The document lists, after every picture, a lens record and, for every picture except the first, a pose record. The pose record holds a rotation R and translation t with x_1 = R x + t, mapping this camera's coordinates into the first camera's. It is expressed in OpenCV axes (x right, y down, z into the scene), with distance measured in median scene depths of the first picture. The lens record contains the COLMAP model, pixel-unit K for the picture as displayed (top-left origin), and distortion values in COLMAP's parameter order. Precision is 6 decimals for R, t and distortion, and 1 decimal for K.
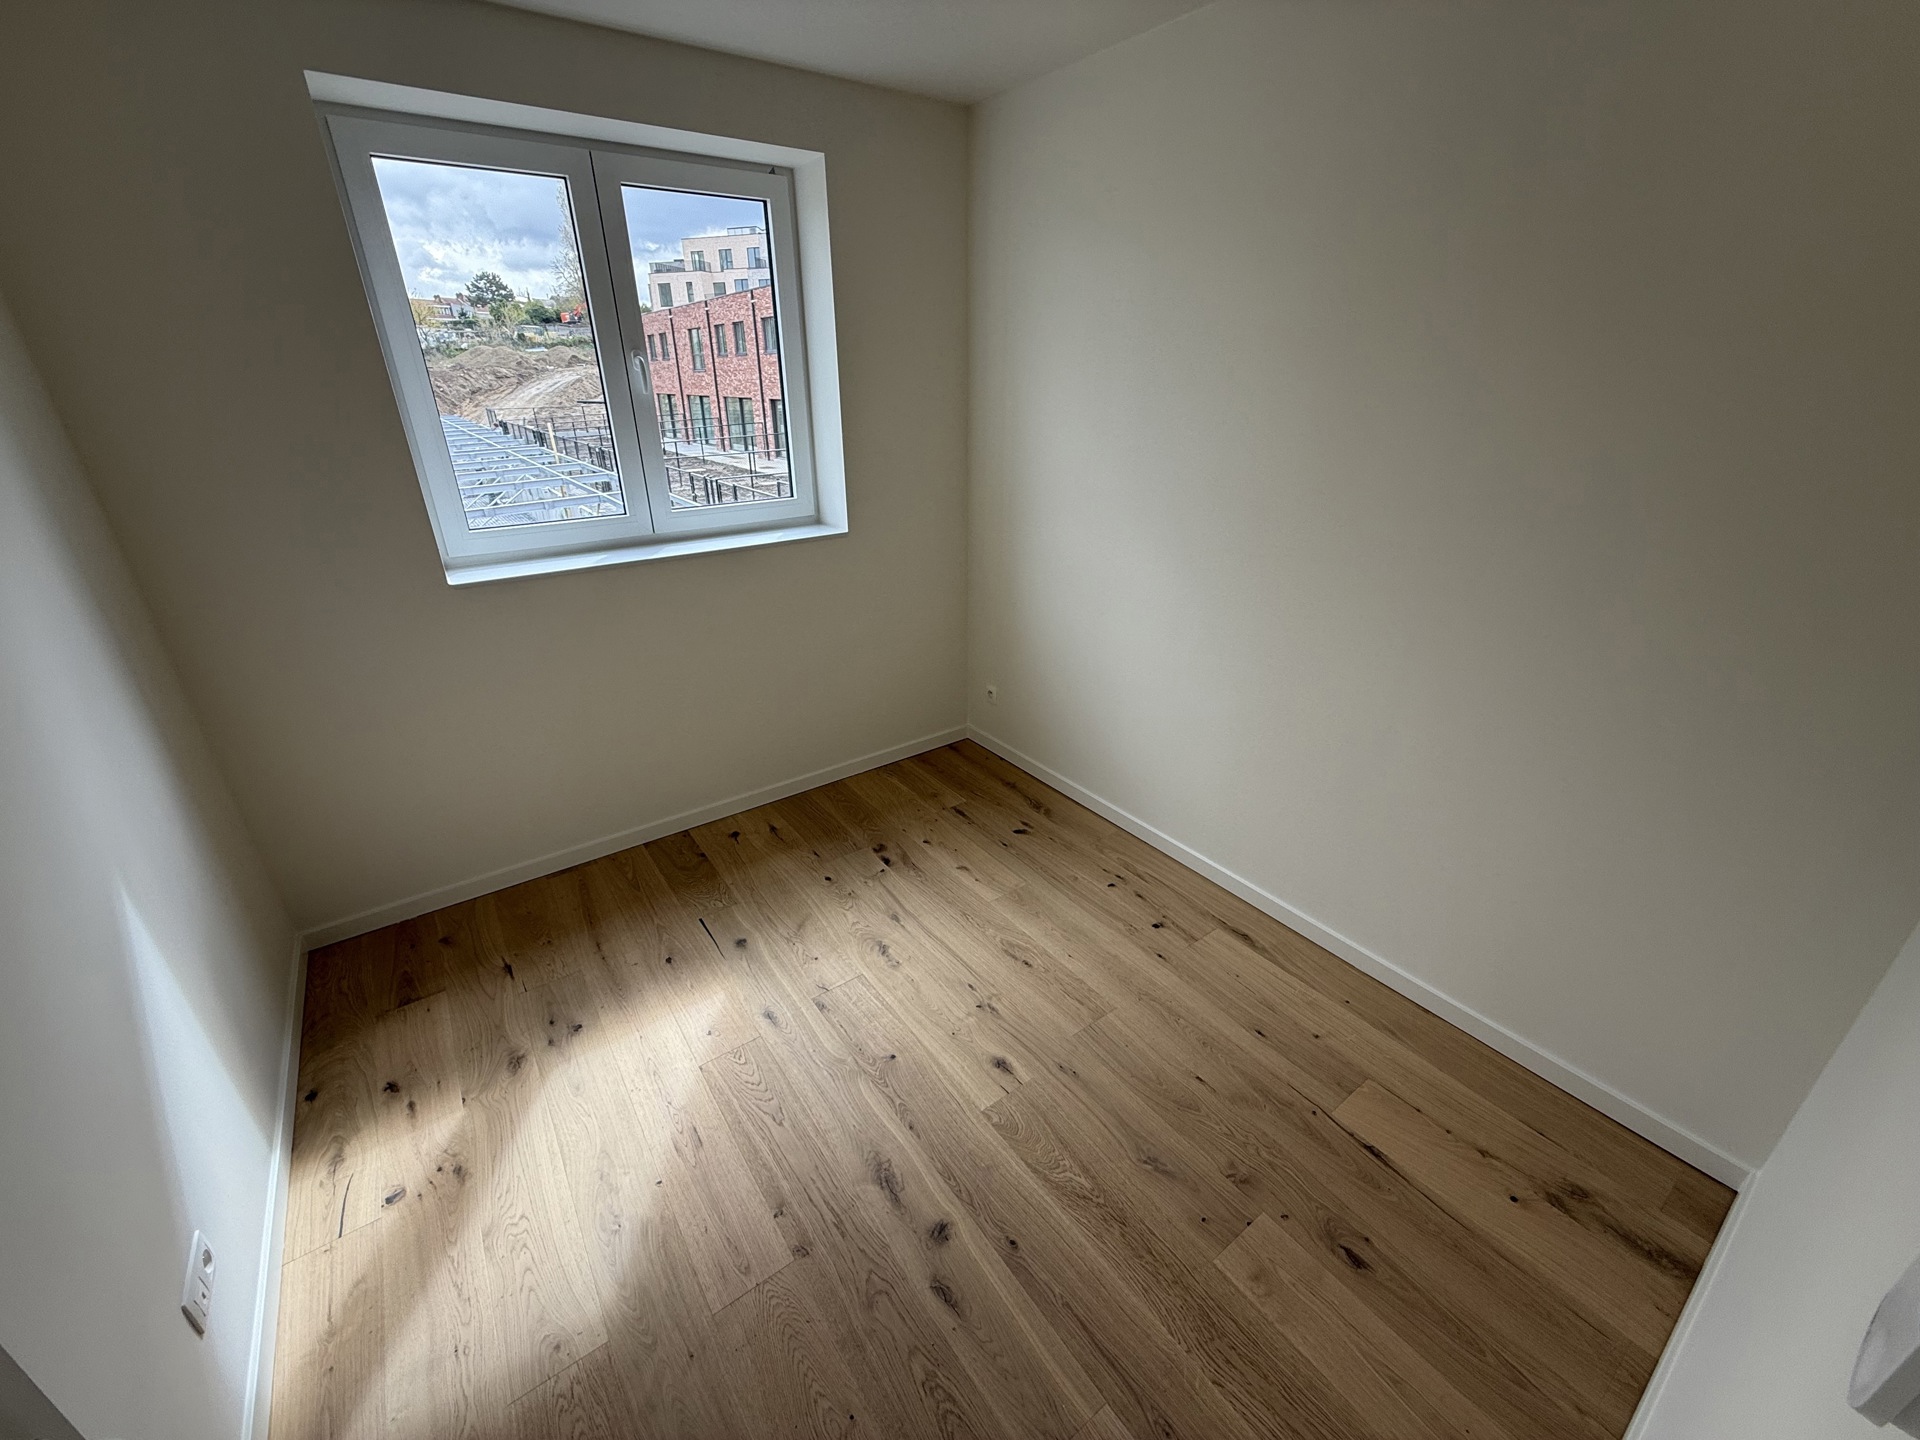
lens RADIAL K [[766.4, 0, 949.3], [0, 766.4, 711.8], [0, 0, 1]] dist [-0.001861, 0.001556]
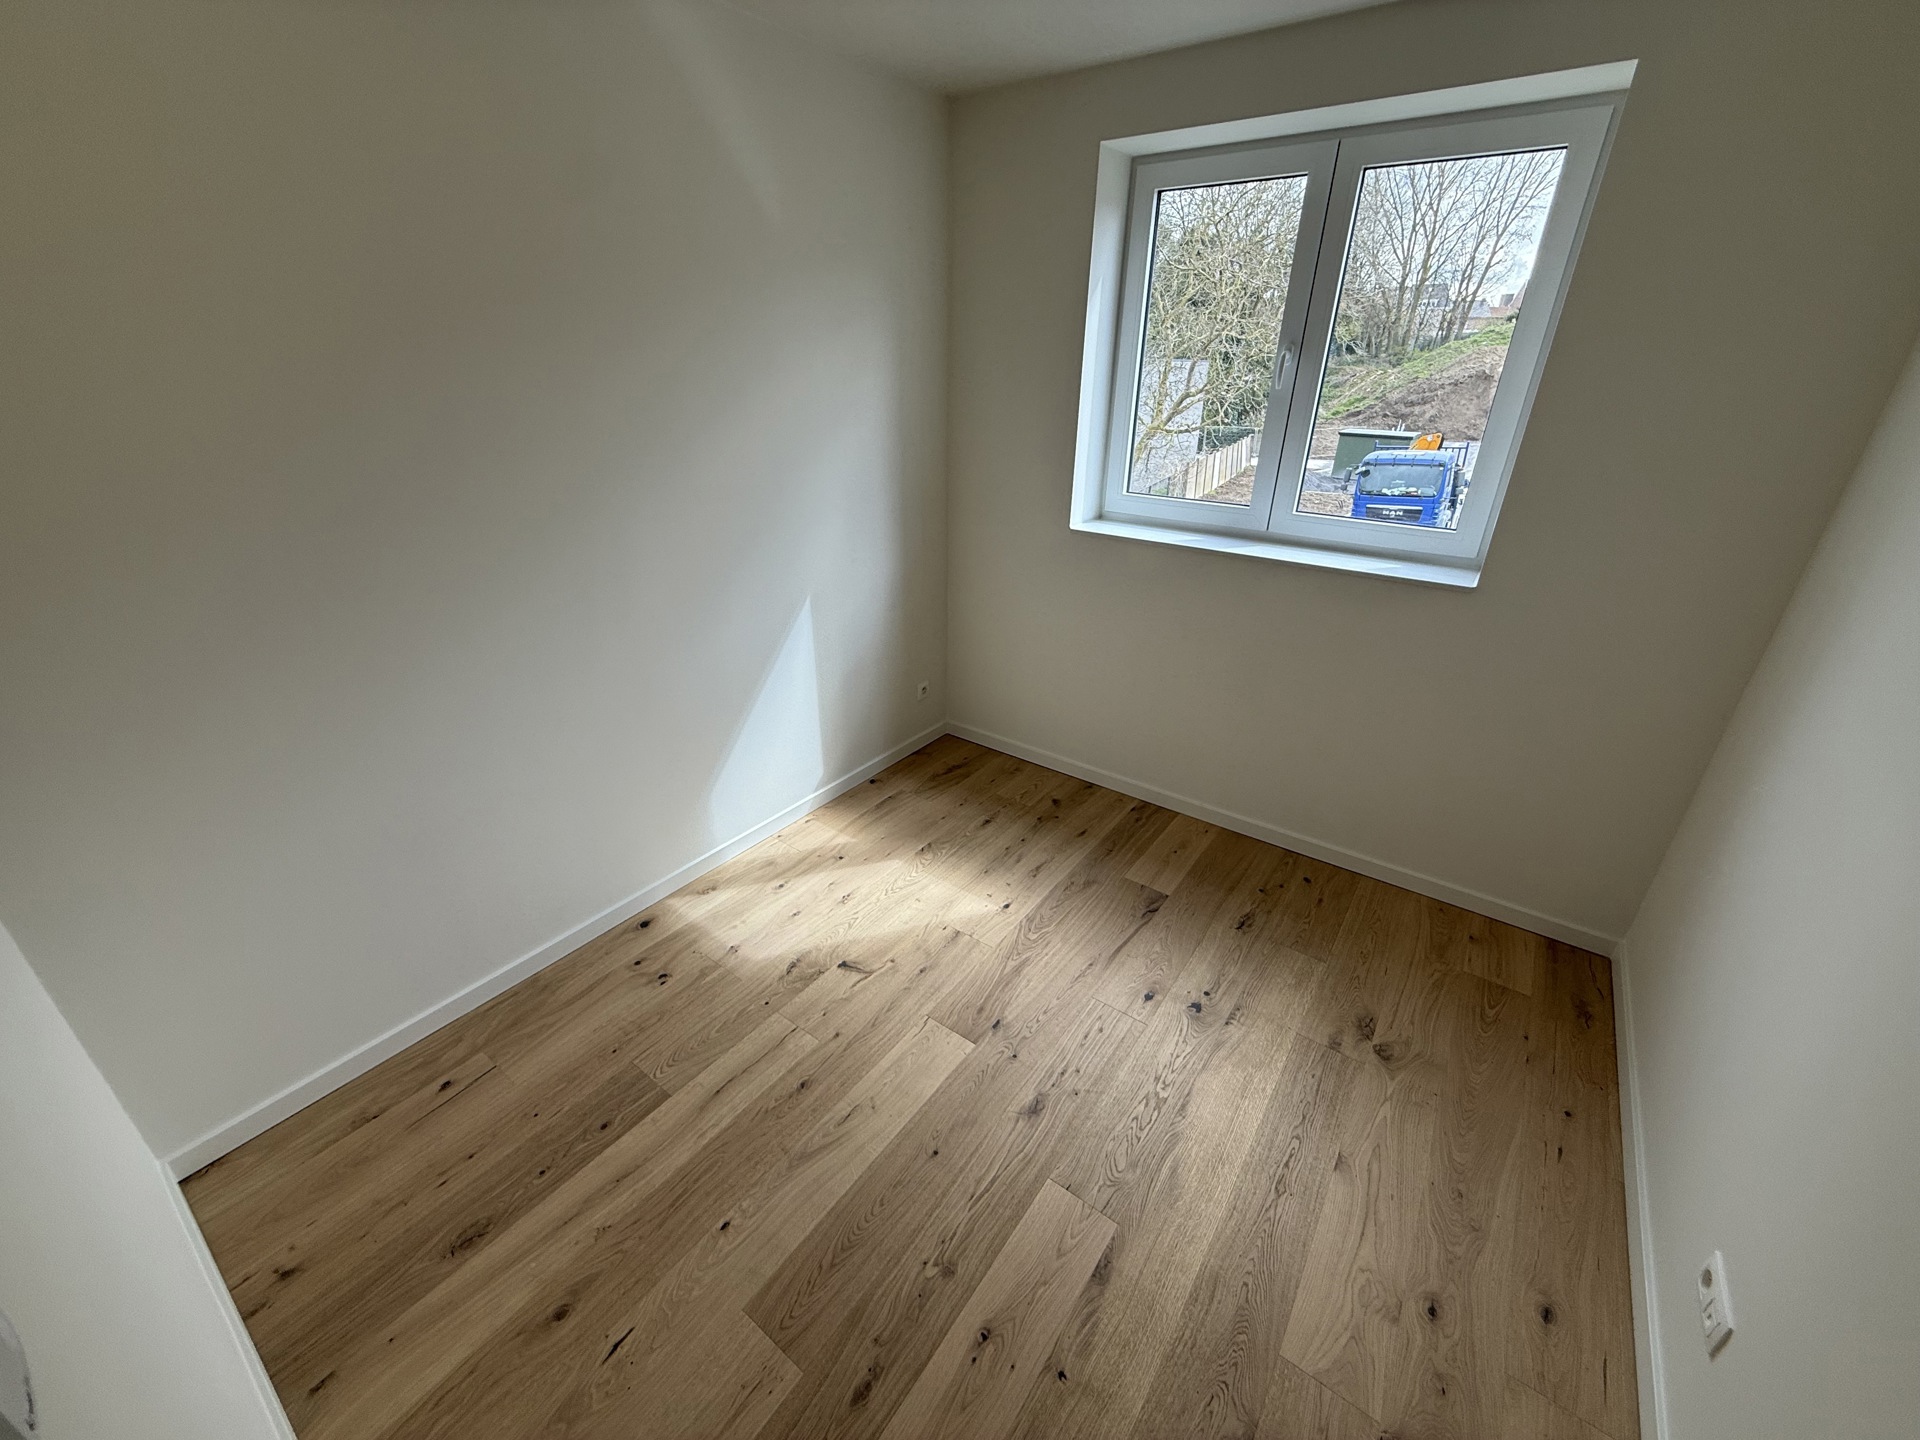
lens RADIAL K [[766.4, 0, 957.9], [0, 766.4, 715.1], [0, 0, 1]] dist [-0.001861, 0.001556]
pose [[0.316052, 0.411573, -0.854821, 0.504313], [-0.405649, 0.873116, 0.270401, -0.152074], [0.857648, 0.261297, 0.442904, 0.327865]]
